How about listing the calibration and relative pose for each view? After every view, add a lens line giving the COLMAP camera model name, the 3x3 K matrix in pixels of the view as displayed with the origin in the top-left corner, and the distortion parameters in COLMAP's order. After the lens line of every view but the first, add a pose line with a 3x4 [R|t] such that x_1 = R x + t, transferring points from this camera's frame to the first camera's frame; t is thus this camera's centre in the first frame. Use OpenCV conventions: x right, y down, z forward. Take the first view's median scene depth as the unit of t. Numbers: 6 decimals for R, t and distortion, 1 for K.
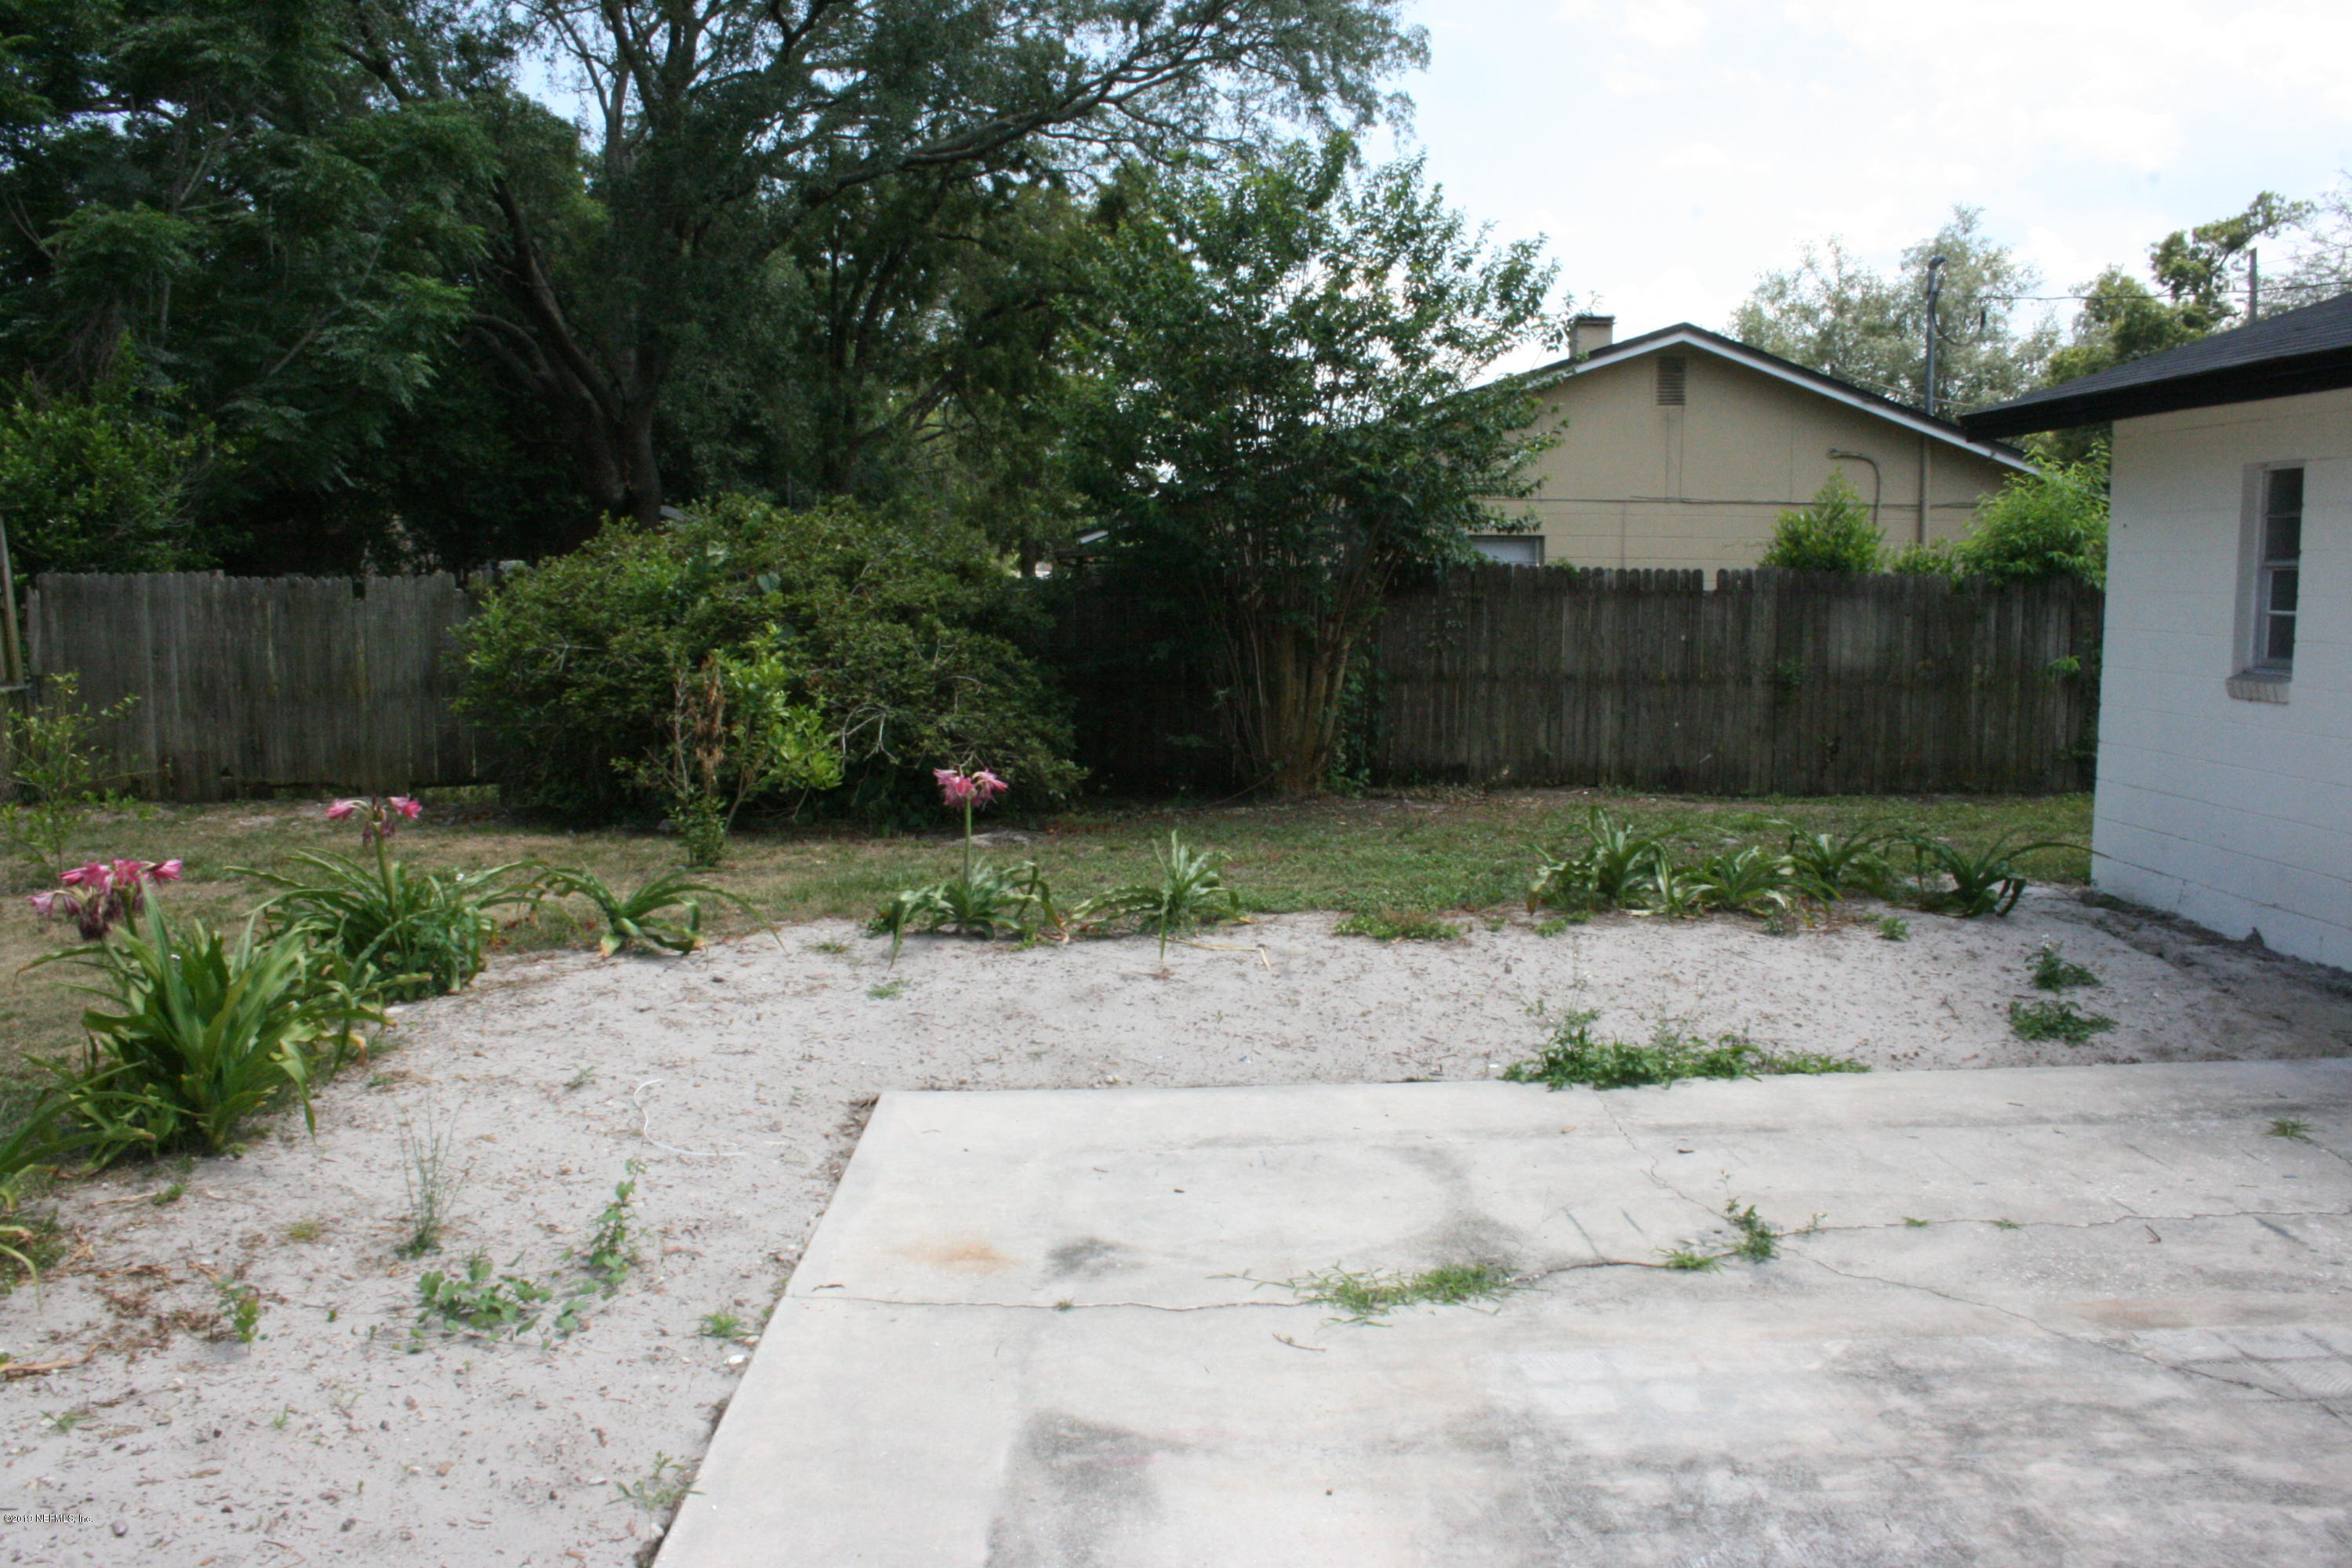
lens RADIAL K [[2105.0, 0, 1176.0], [0, 2105.0, 784.0], [0, 0, 1]] dist [-0.198798, 0.202136]
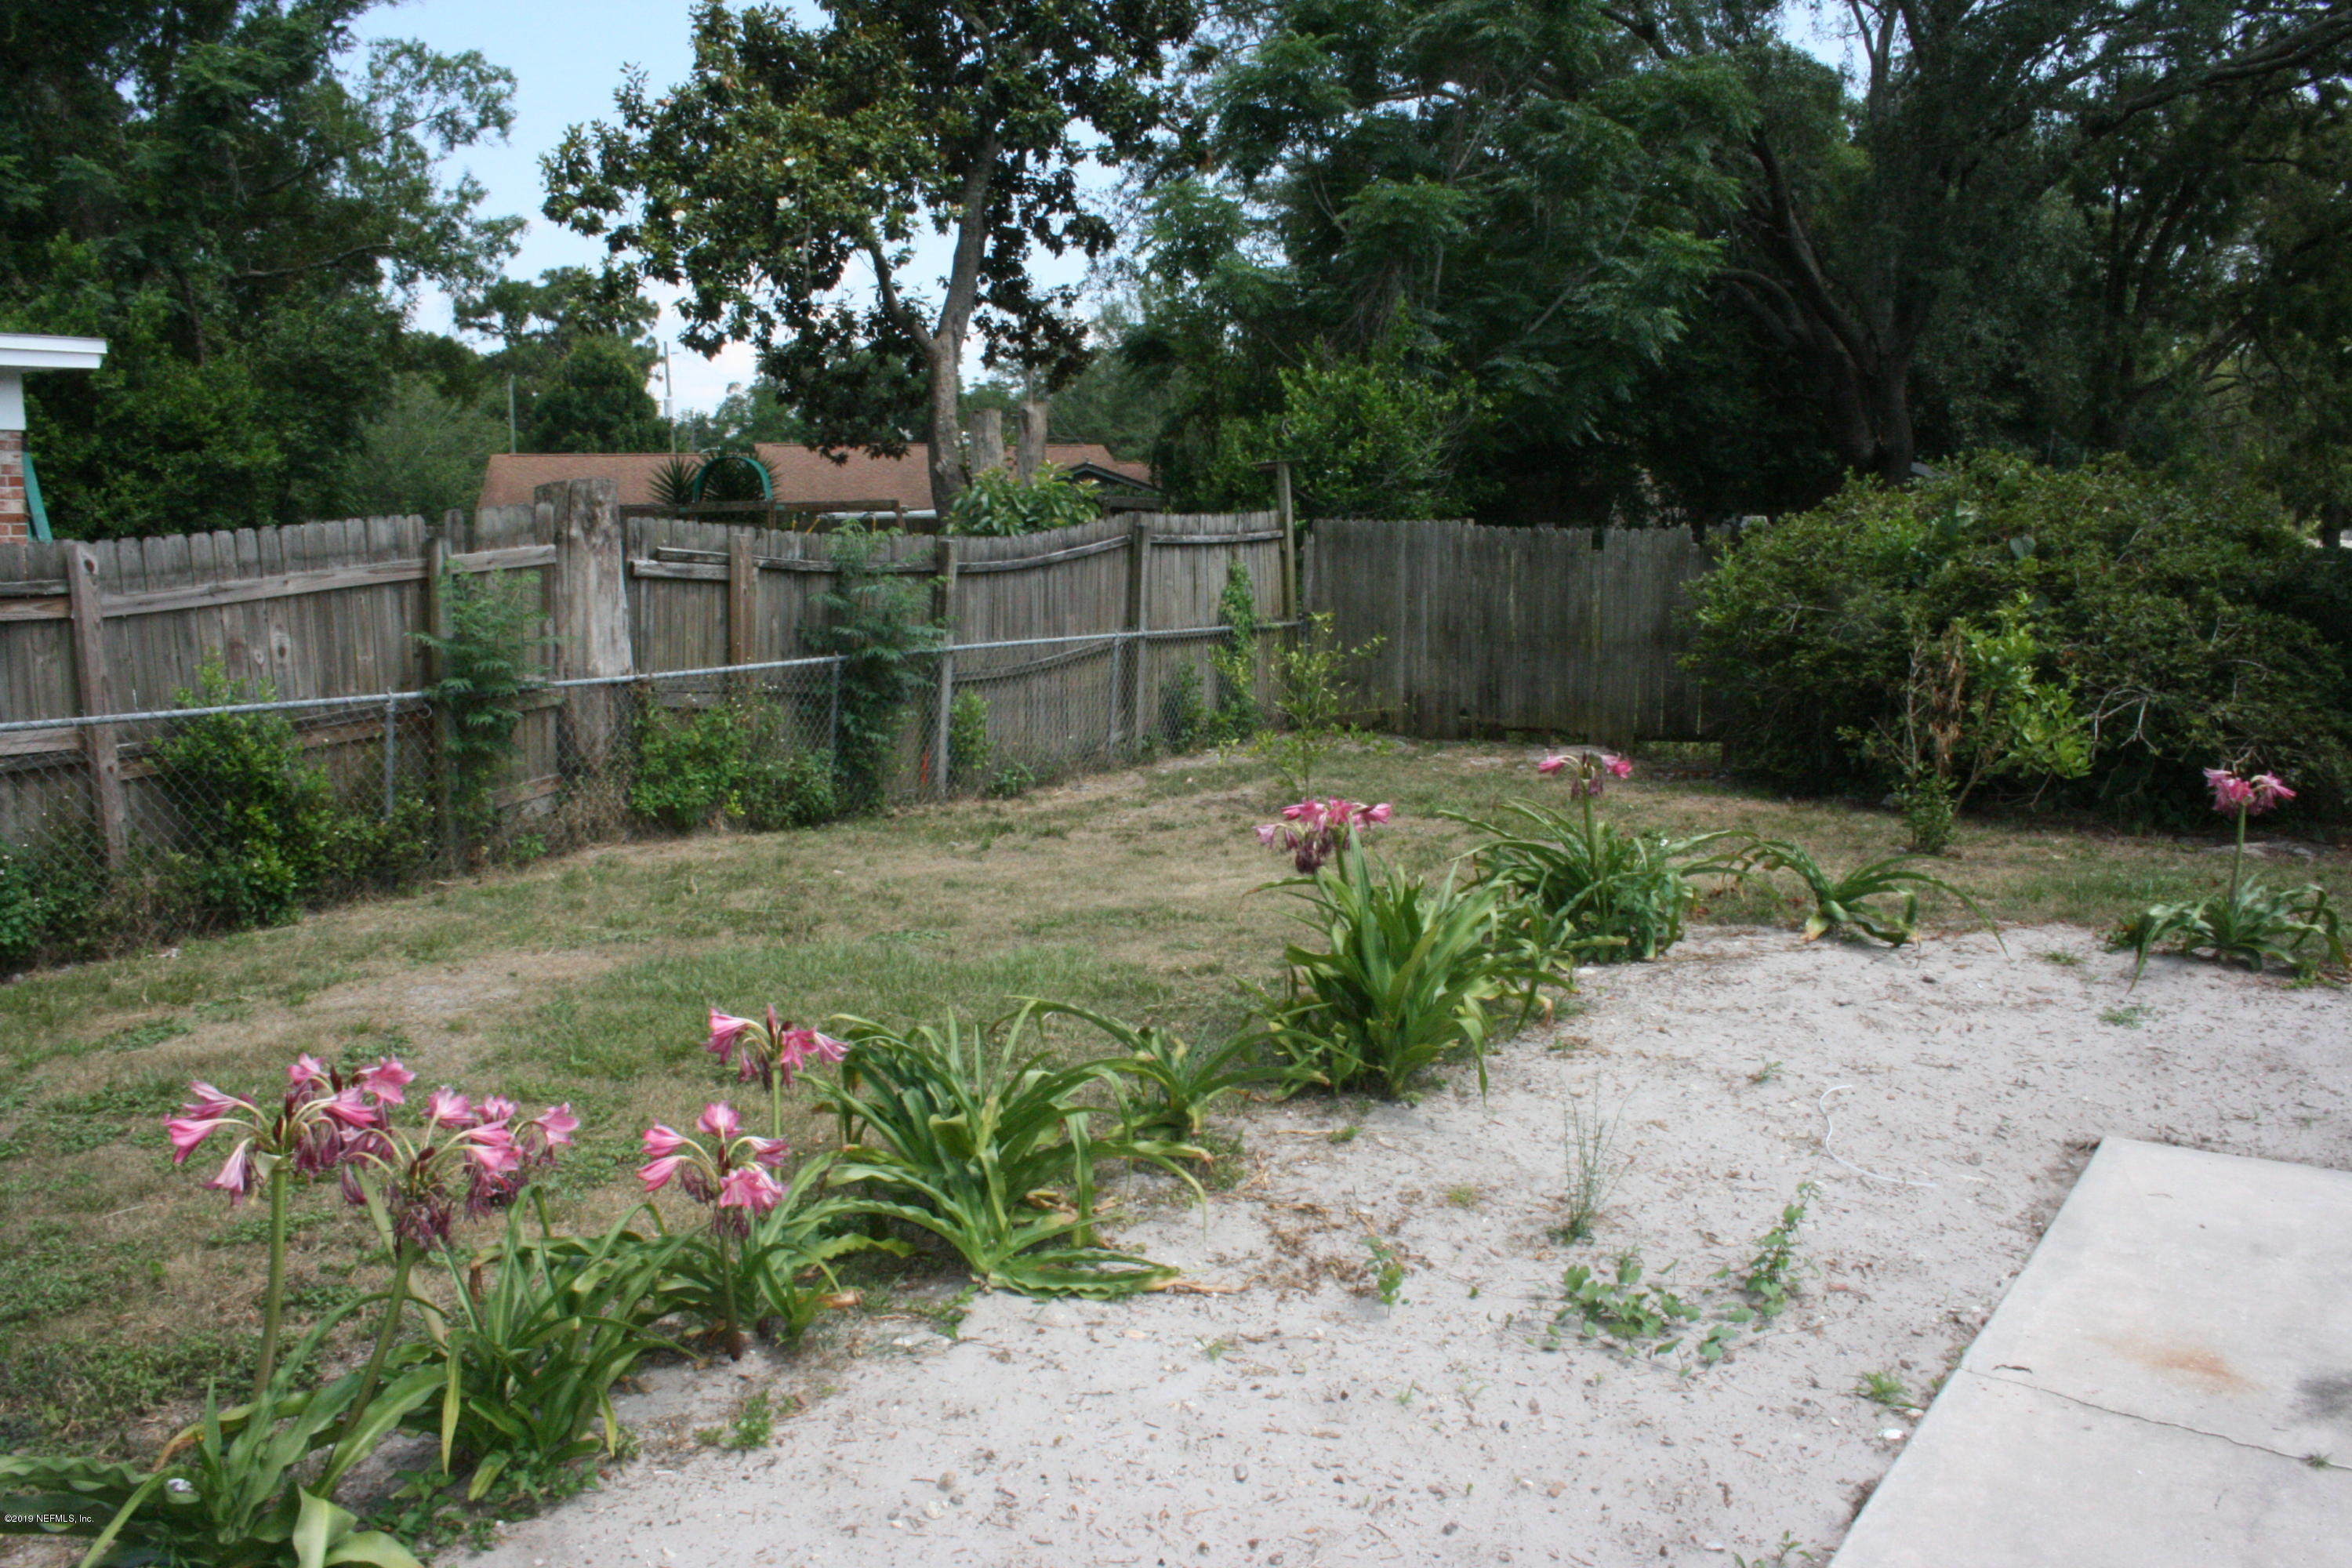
lens RADIAL K [[1949.5, 0, 1176.0], [0, 1949.5, 784.0], [0, 0, 1]] dist [-0.154520, 0.127163]
pose [[0.818546, 0.080633, -0.568754, -0.017885], [-0.062357, 0.996721, 0.051563, -0.012926], [0.571047, -0.006741, 0.820890, 0.105569]]
